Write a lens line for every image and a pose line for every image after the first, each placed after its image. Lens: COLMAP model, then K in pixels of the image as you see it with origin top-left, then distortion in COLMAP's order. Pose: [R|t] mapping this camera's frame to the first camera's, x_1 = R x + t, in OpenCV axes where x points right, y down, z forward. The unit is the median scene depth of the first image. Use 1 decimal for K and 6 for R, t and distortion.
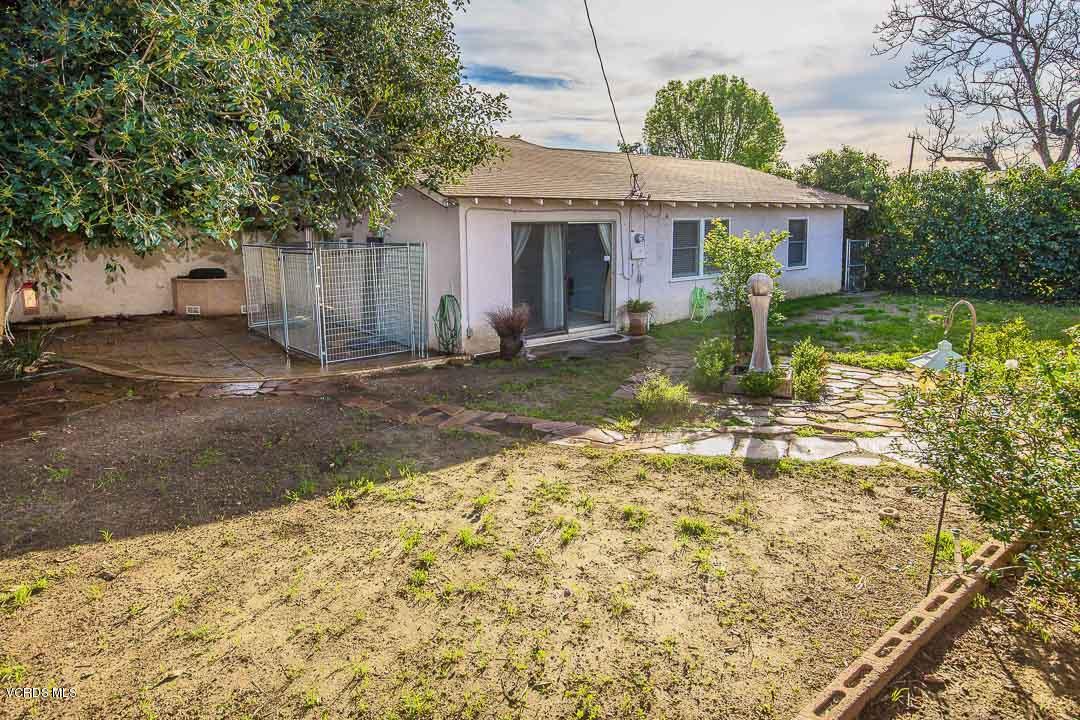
lens RADIAL K [[619.9, 0, 539.5], [0, 619.9, 292.8], [0, 0, 1]] dist [-0.019429, -0.000591]
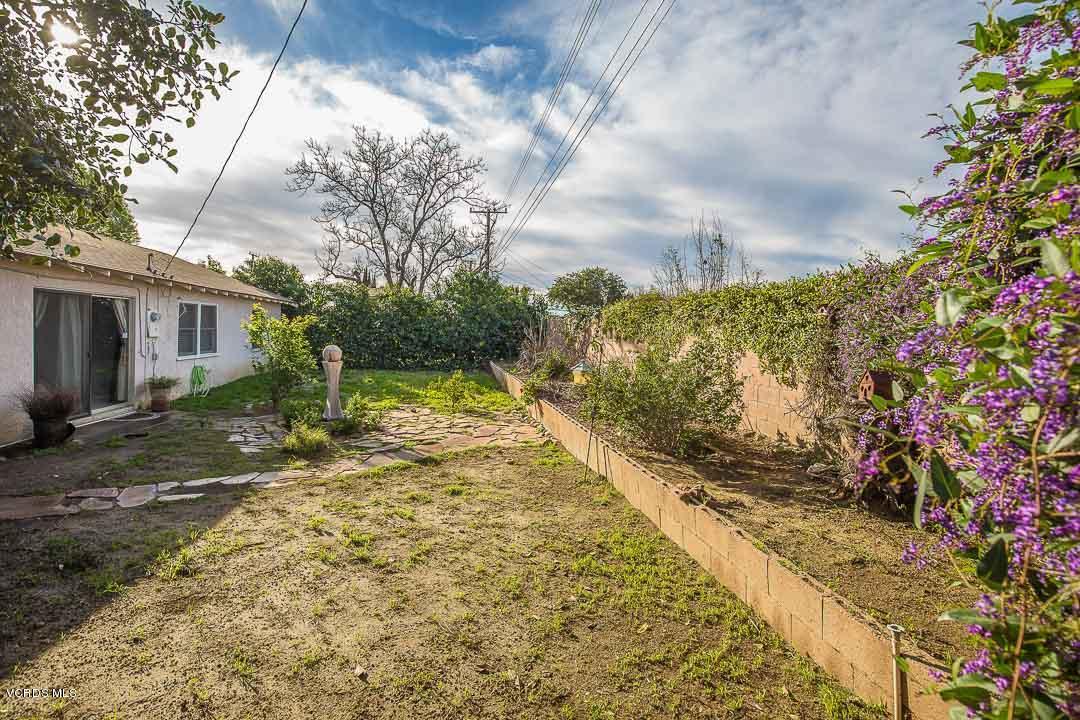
lens RADIAL K [[510.1, 0, 536.0], [0, 510.1, 358.9], [0, 0, 1]] dist [-0.012168, 0.000689]
pose [[0.459050, -0.013509, 0.888308, -0.296371], [0.052243, 0.998565, -0.011812, 0.023938], [-0.886873, 0.051830, 0.459096, 0.069096]]
